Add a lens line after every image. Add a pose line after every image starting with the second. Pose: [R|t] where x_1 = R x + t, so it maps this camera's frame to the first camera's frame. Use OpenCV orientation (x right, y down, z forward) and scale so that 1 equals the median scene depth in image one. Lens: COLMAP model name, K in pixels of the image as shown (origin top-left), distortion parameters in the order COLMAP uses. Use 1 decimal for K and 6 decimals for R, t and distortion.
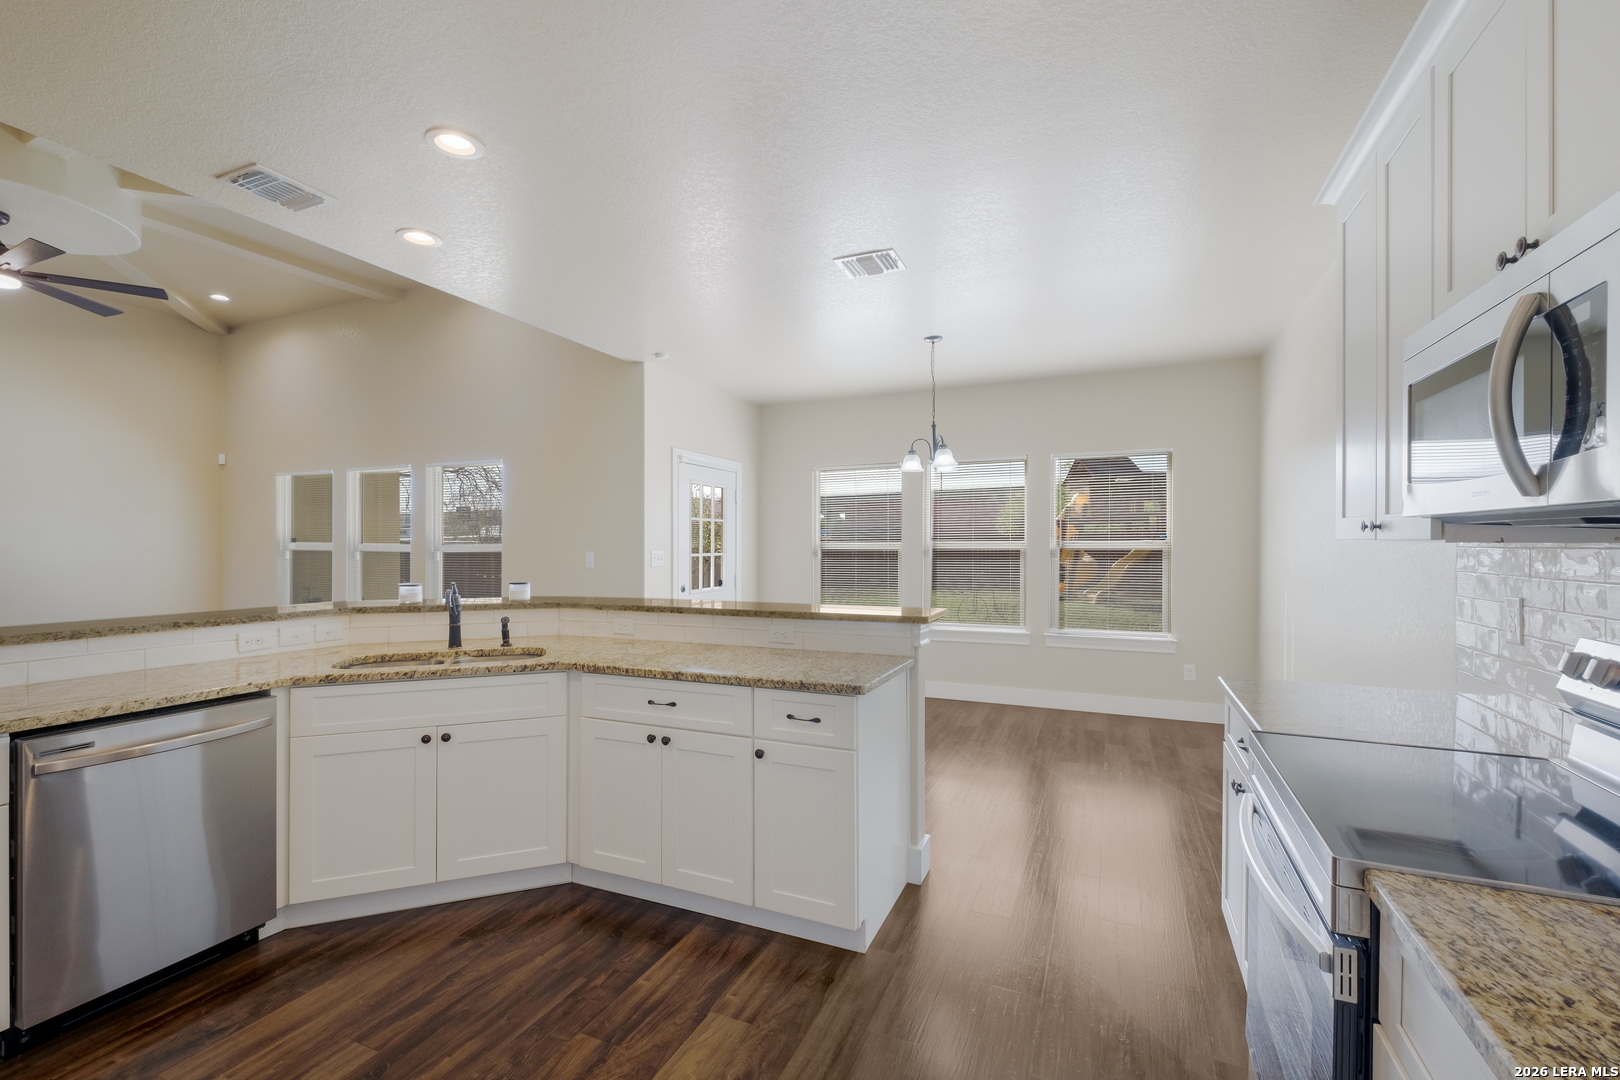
lens RADIAL K [[705.1, 0, 816.7], [0, 705.1, 542.6], [0, 0, 1]] dist [0.004361, -0.000926]
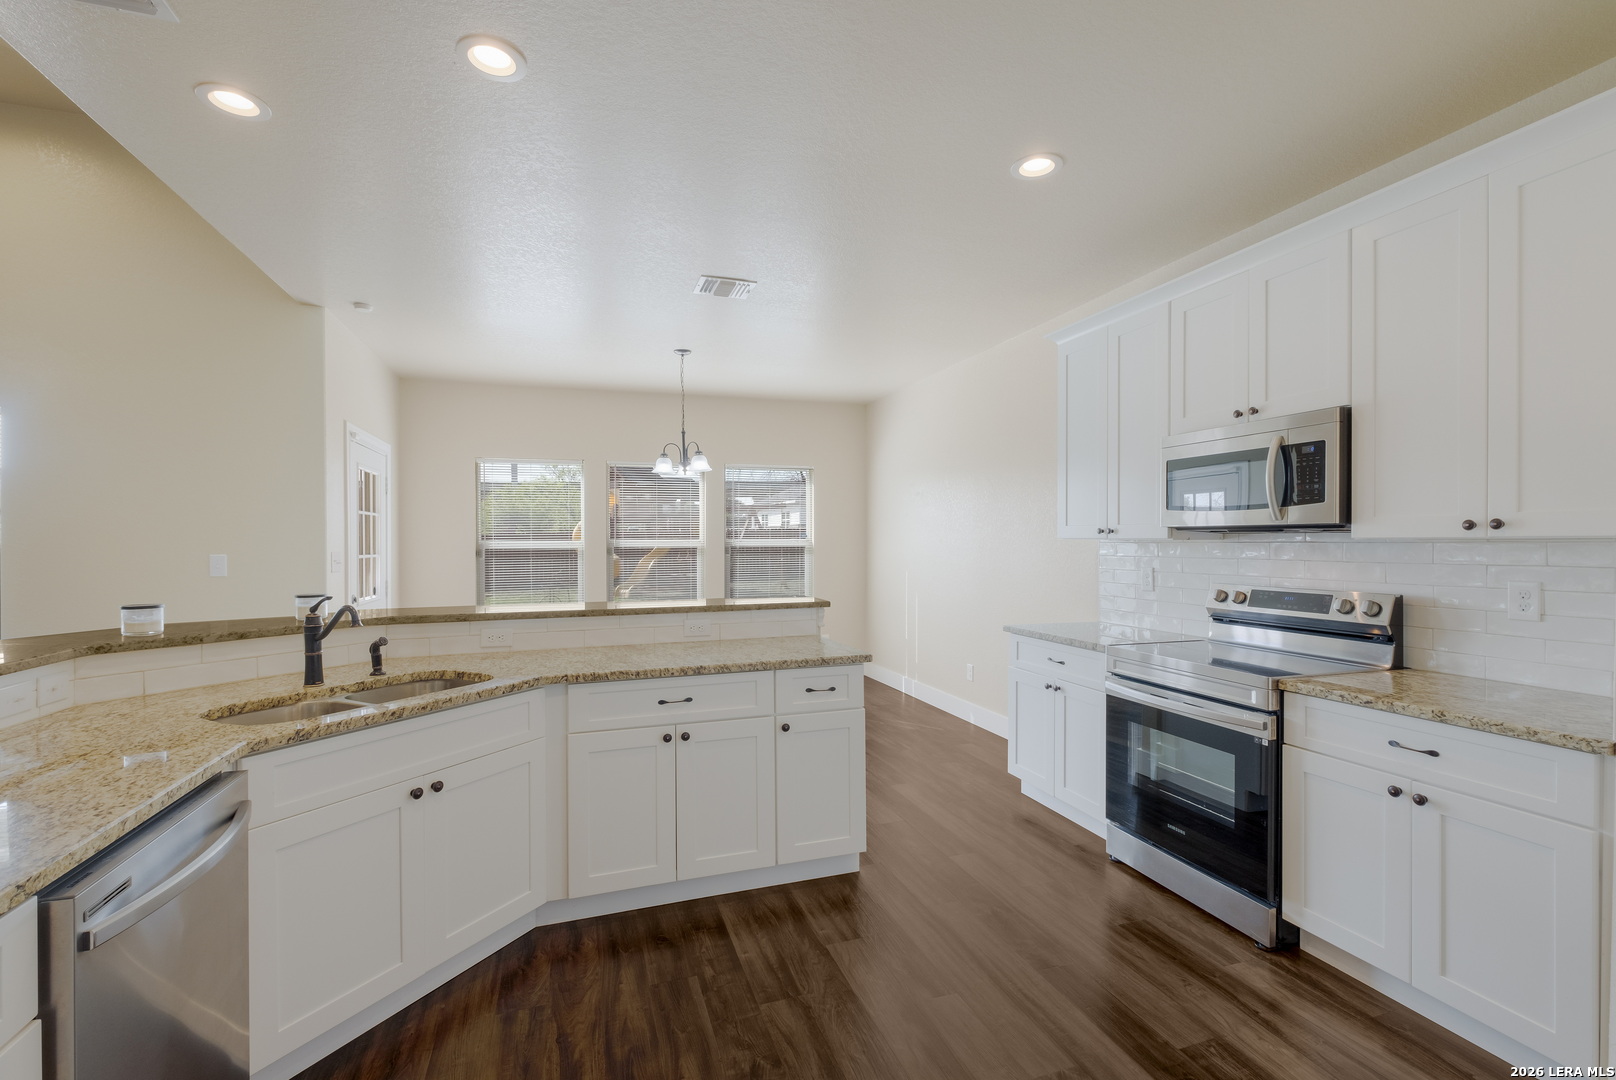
lens RADIAL K [[701.9, 0, 816.2], [0, 701.9, 544.4], [0, 0, 1]] dist [0.005590, -0.000721]
pose [[0.735821, -0.005140, 0.677156, -0.740005], [0.002264, 0.999984, 0.005131, 0.000668], [-0.677172, -0.002242, 0.735821, 0.129348]]
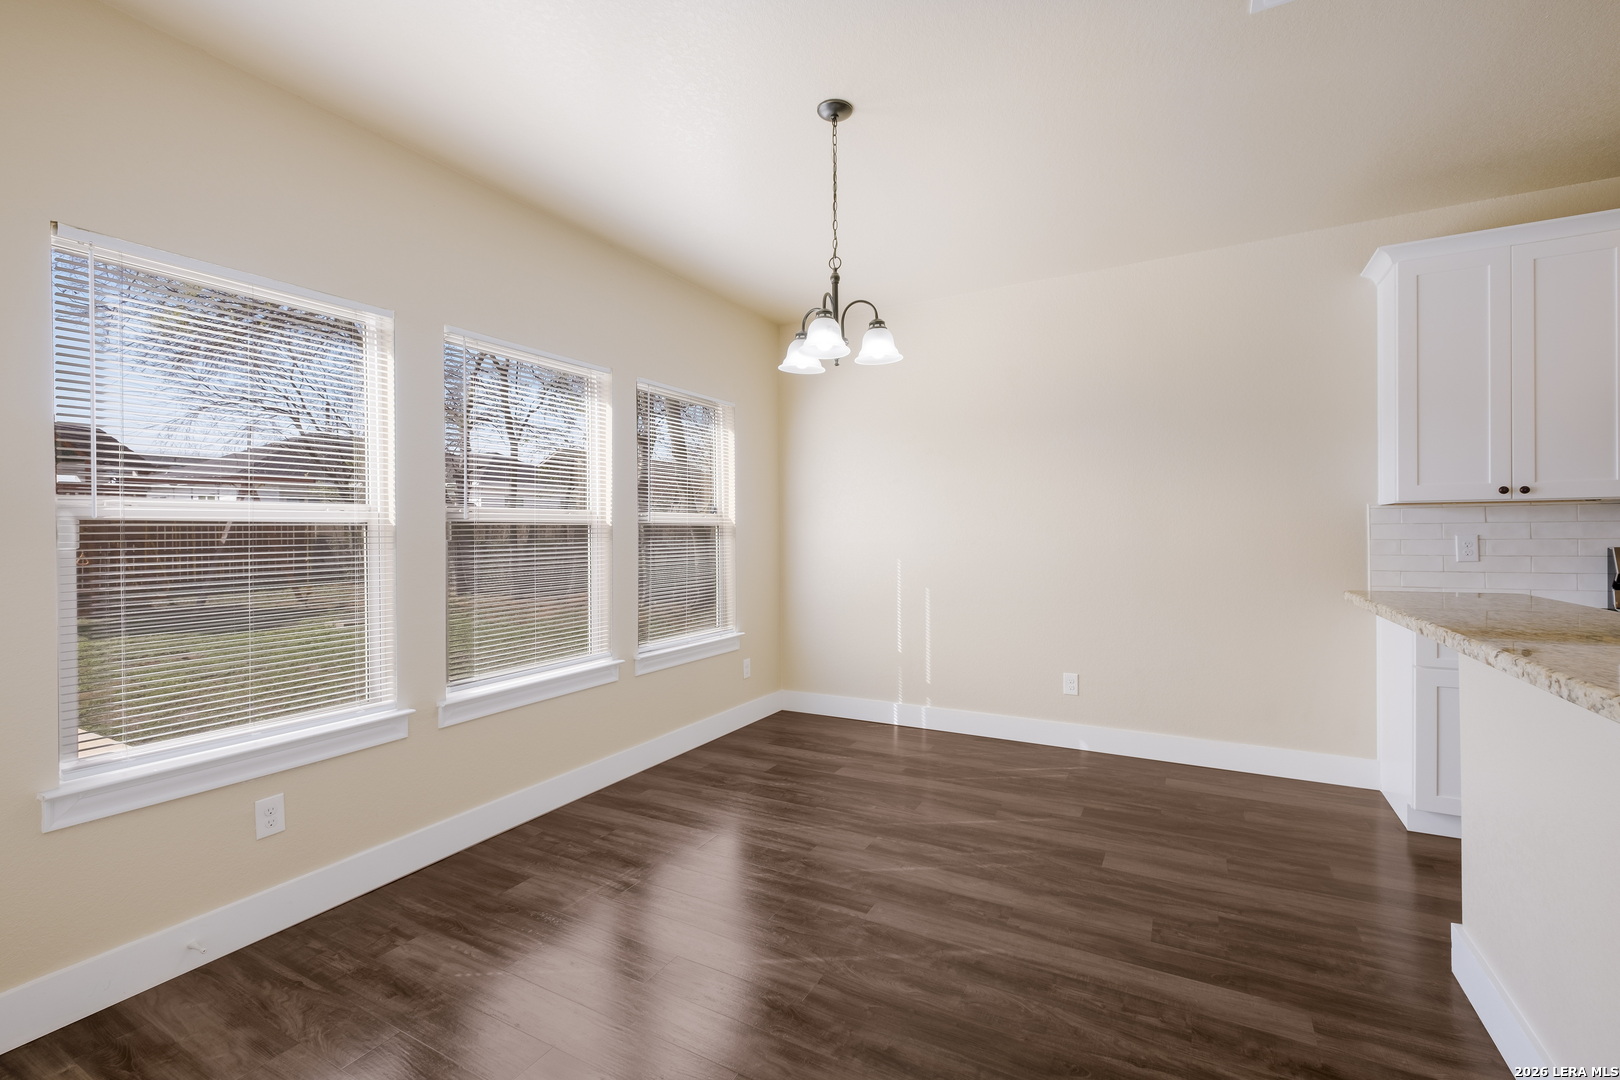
lens RADIAL K [[705.1, 0, 796.3], [0, 705.1, 528.3], [0, 0, 1]] dist [0.004361, -0.000926]
pose [[0.126870, -0.000189, 0.991919, -0.644319], [0.014880, 0.999888, -0.001713, 0.038497], [-0.991808, 0.014977, 0.126859, 1.733480]]
